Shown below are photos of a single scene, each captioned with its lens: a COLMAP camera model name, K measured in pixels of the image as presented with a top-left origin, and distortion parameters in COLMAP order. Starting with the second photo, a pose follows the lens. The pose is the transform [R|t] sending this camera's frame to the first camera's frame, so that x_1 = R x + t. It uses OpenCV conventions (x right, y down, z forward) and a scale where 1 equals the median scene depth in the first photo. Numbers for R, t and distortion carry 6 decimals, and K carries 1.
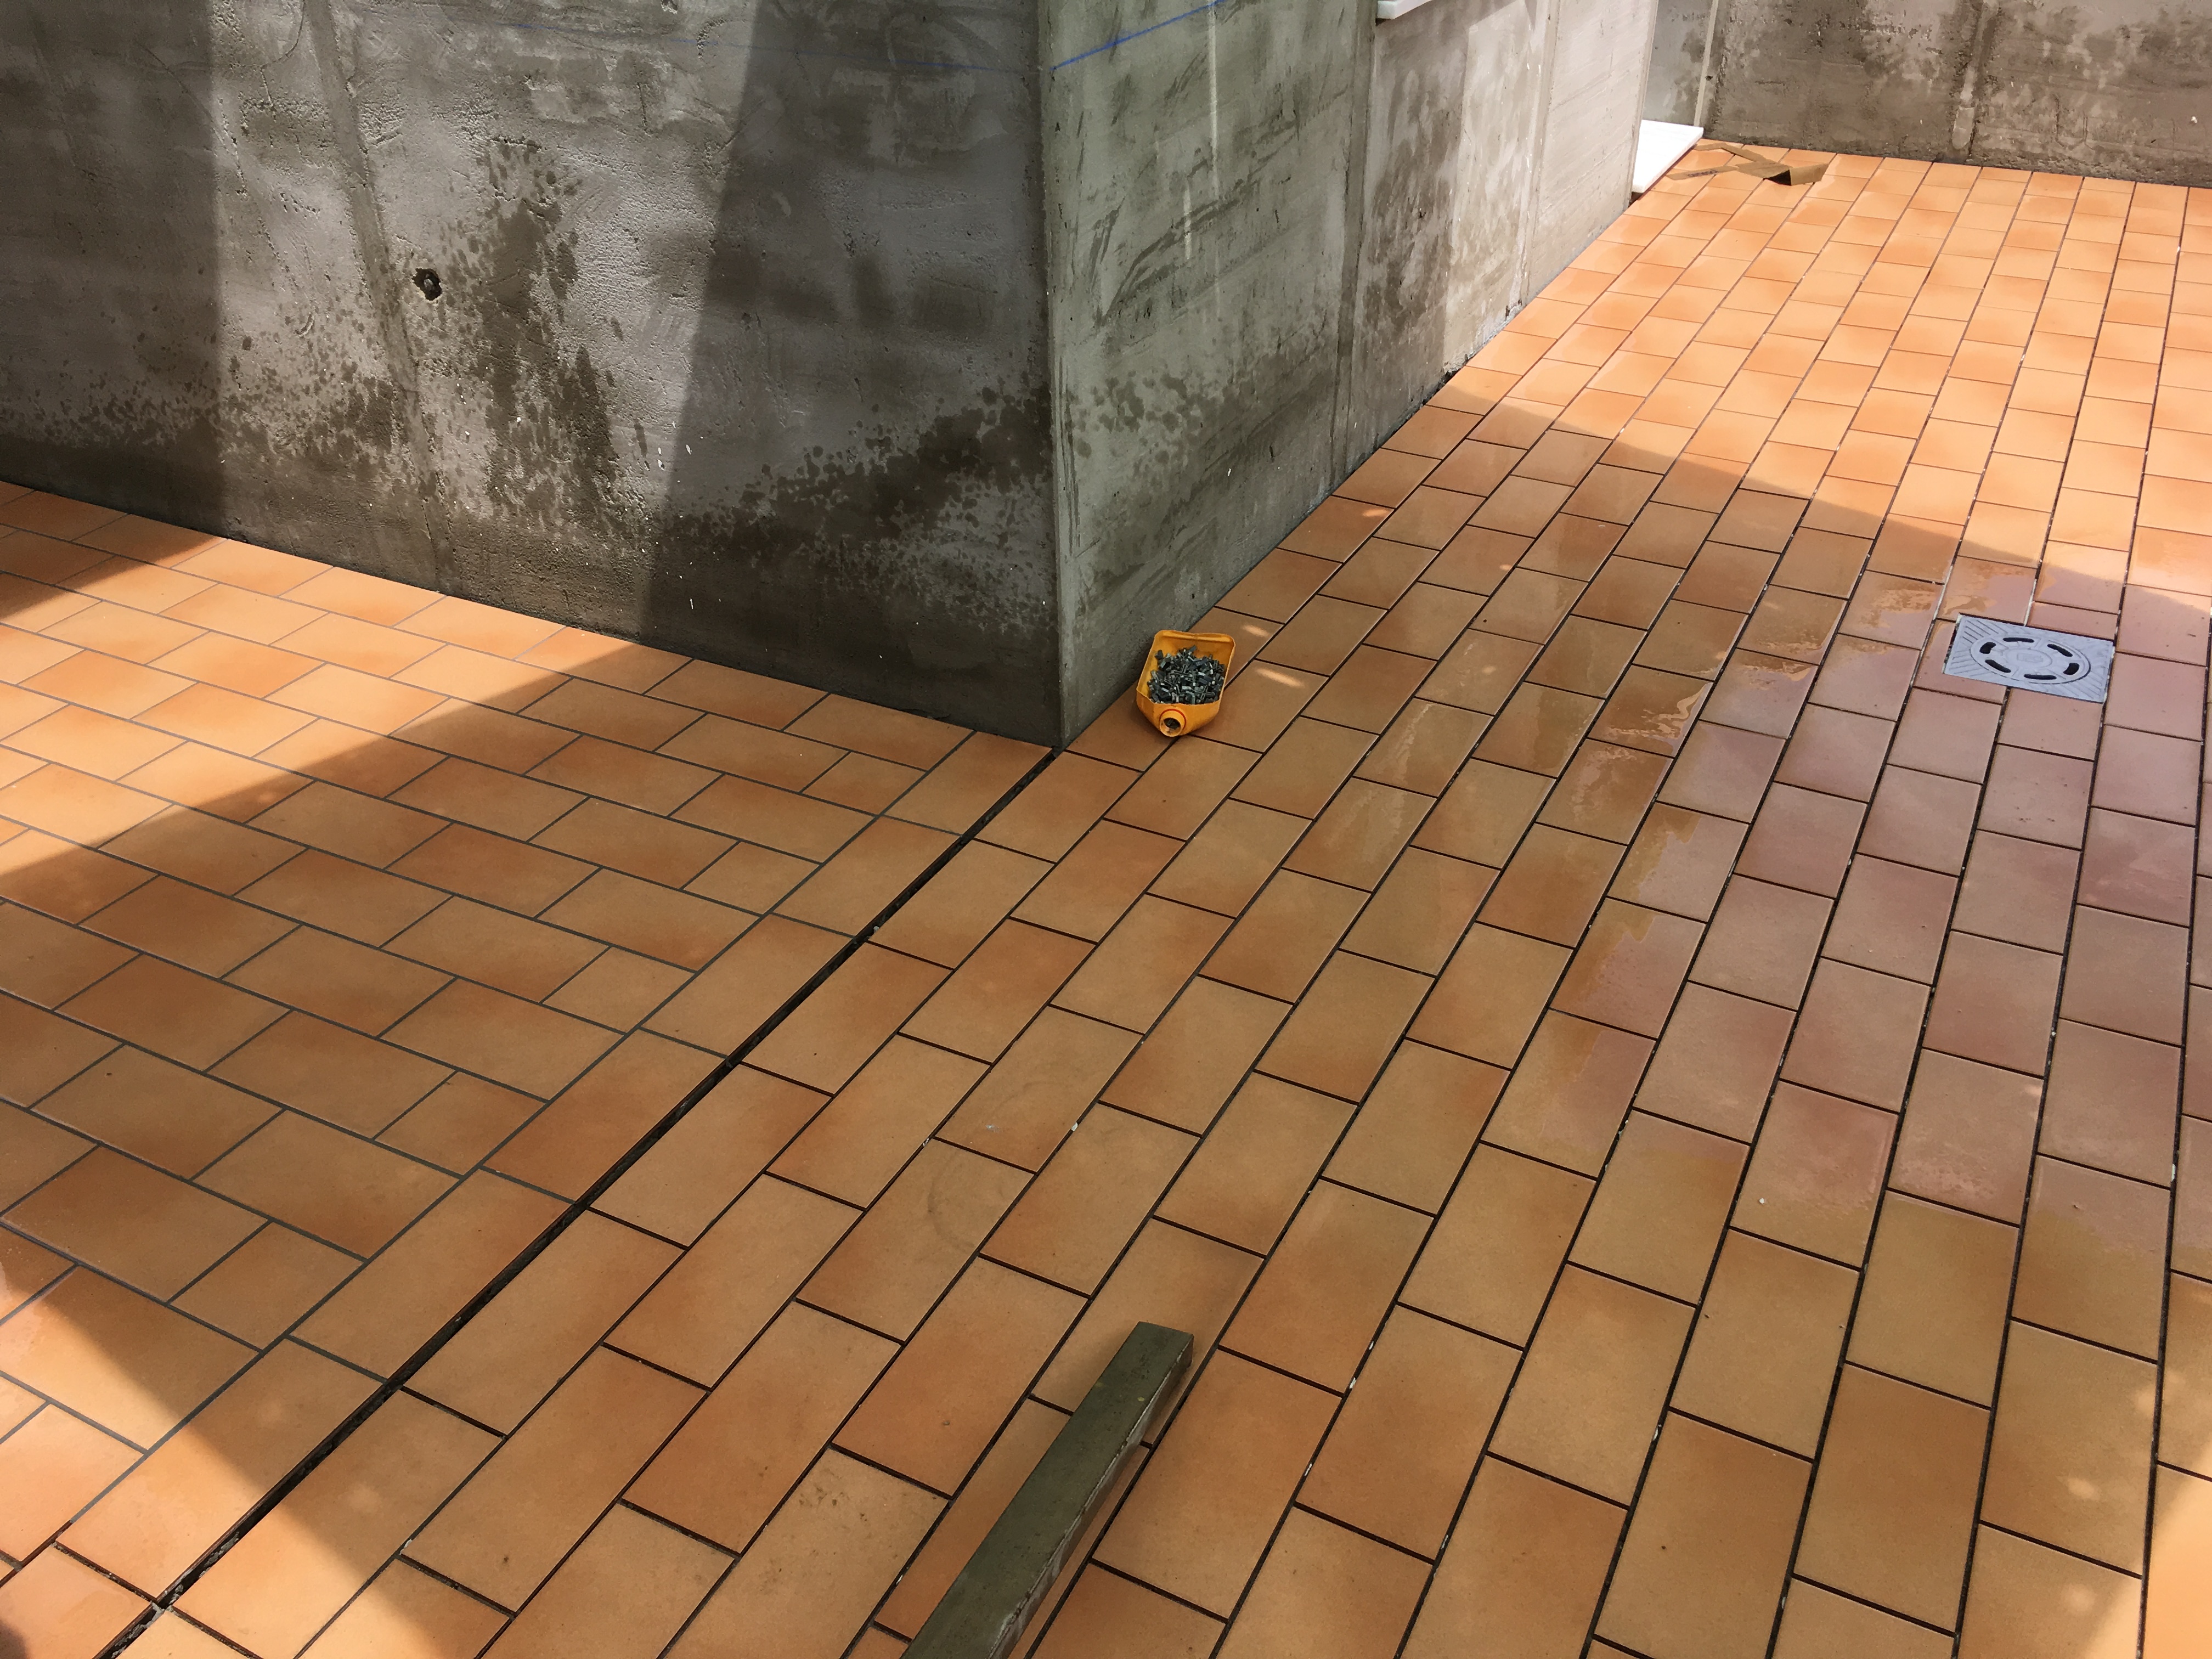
lens RADIAL K [[1891.2, 0, 1204.9], [0, 1891.2, 843.1], [0, 0, 1]] dist [0.083987, -0.121221]
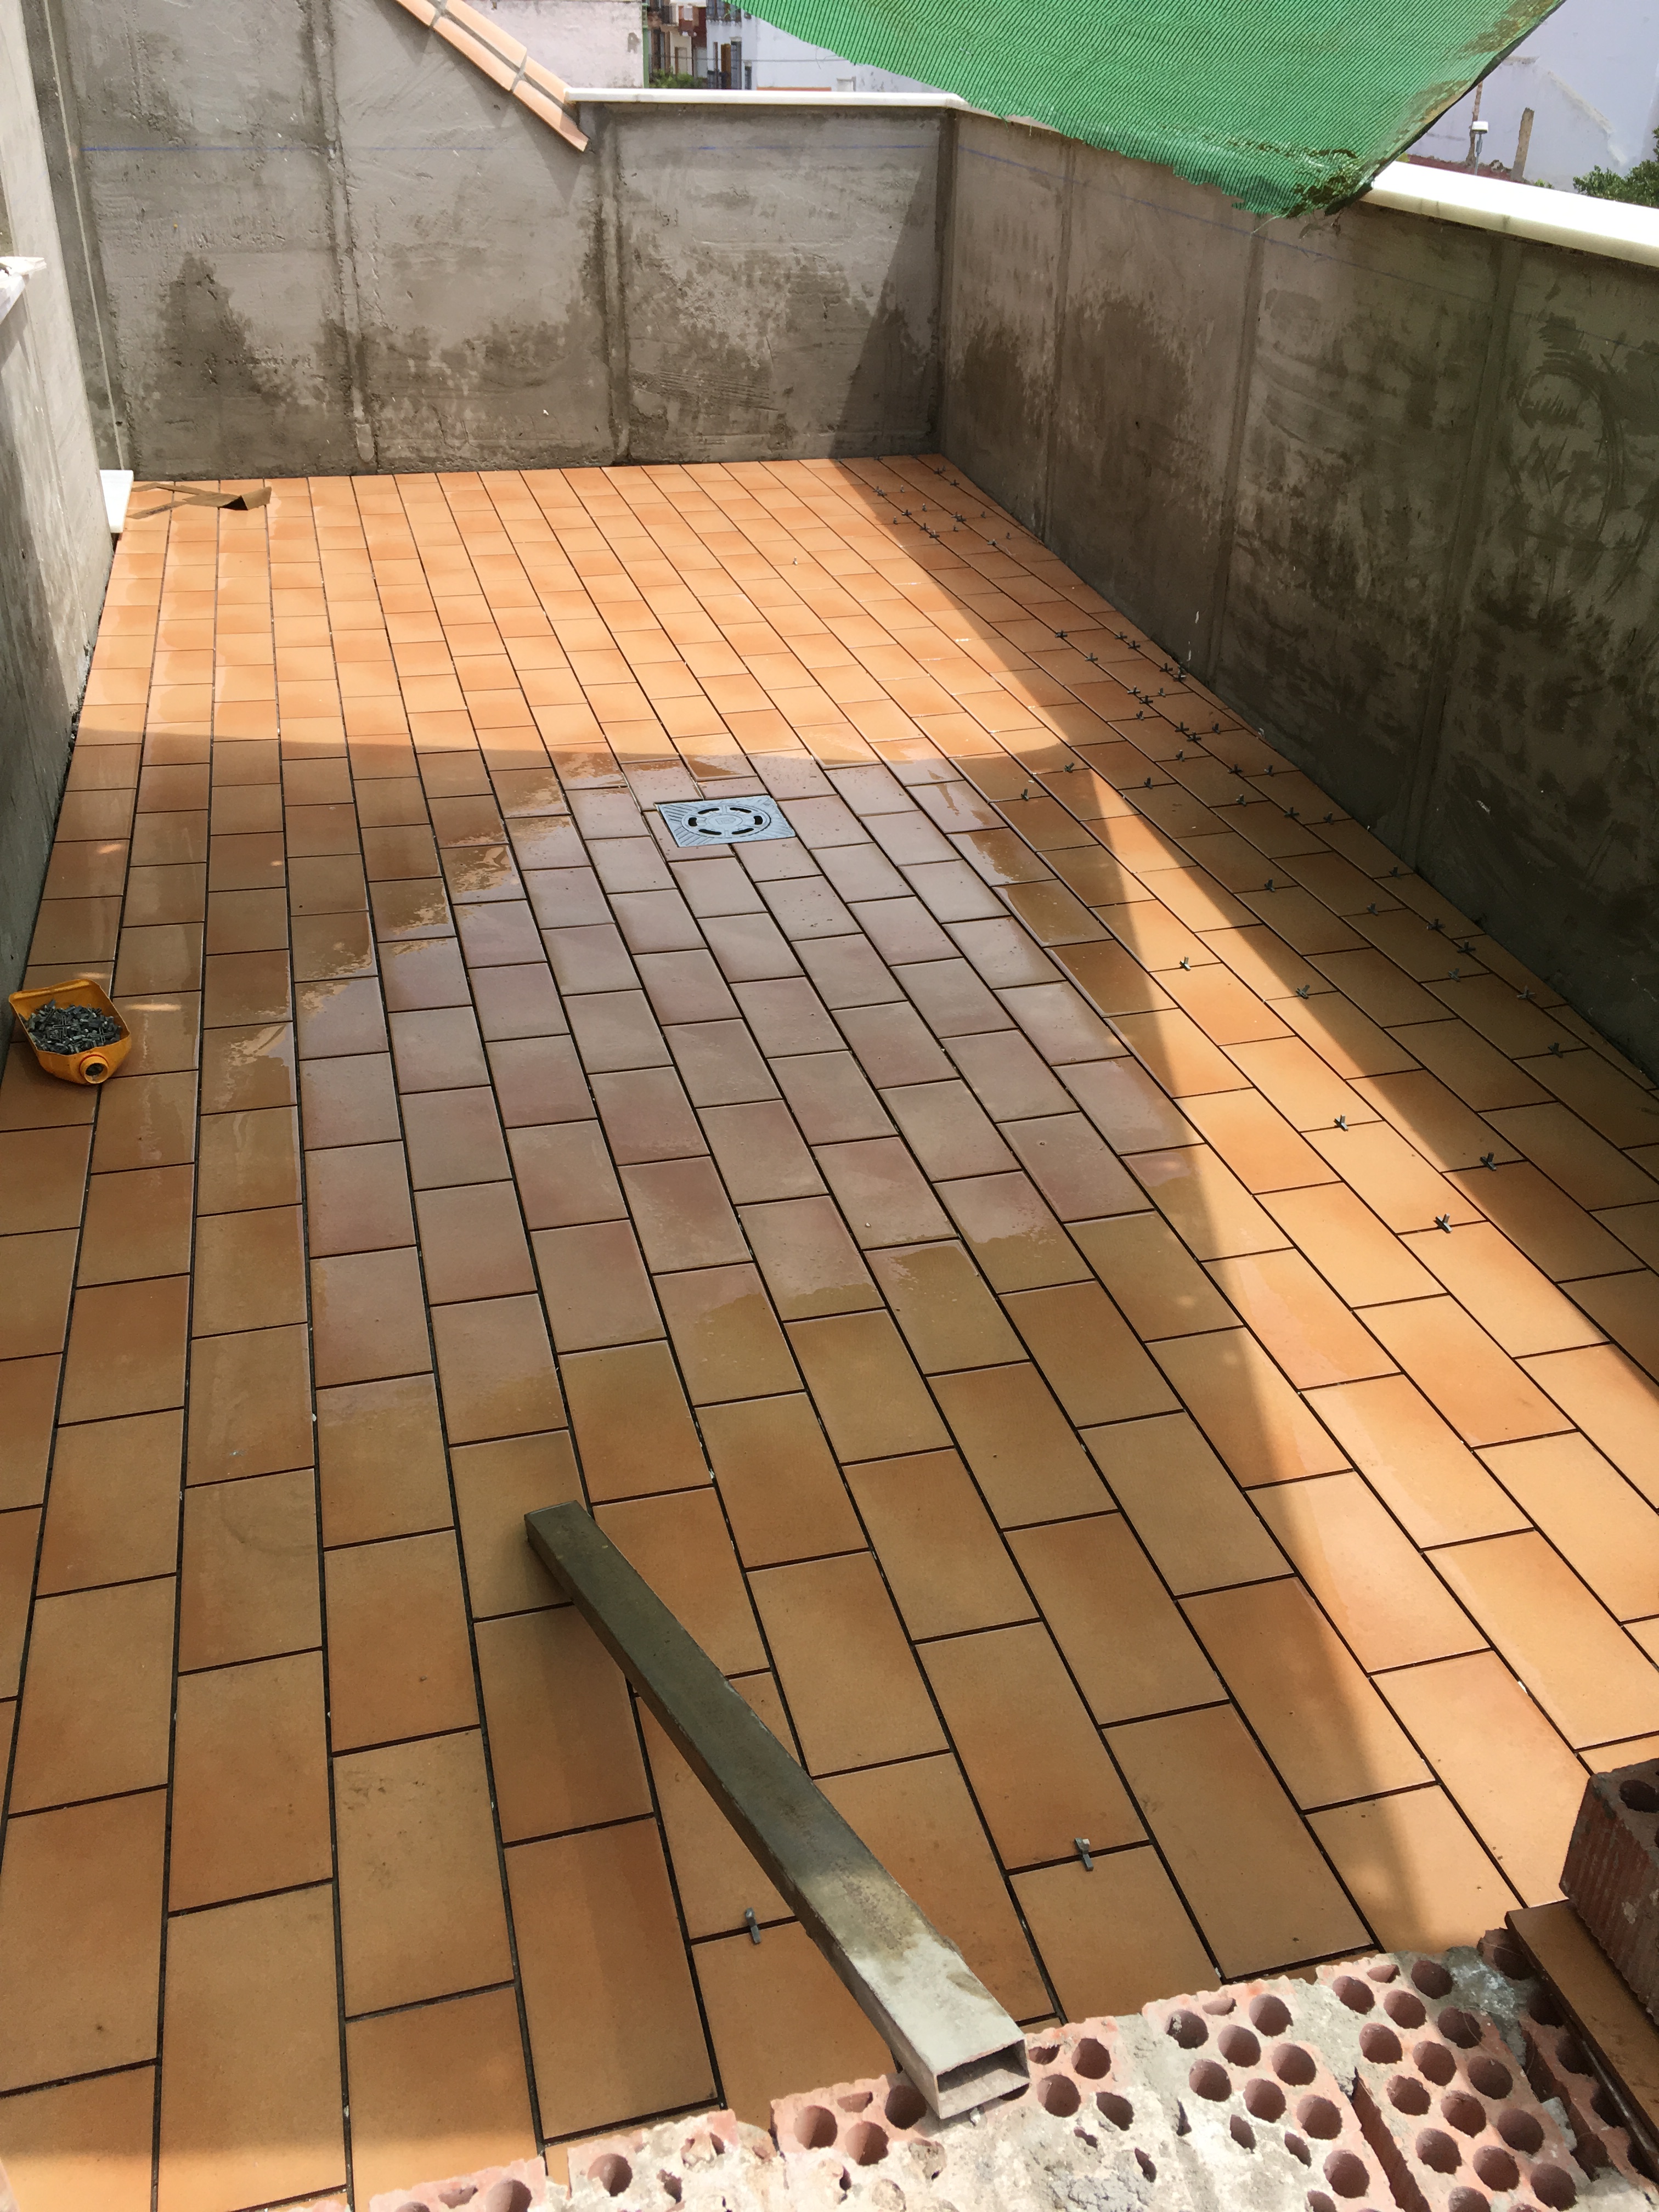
lens RADIAL K [[1891.2, 0, 867.6], [0, 1891.2, 1110.7], [0, 0, 1]] dist [0.083987, -0.121221]
pose [[0.734599, -0.322498, 0.596958, -0.184690], [0.354191, 0.932696, 0.068018, 0.016632], [-0.578717, 0.161471, 0.799384, 0.007941]]
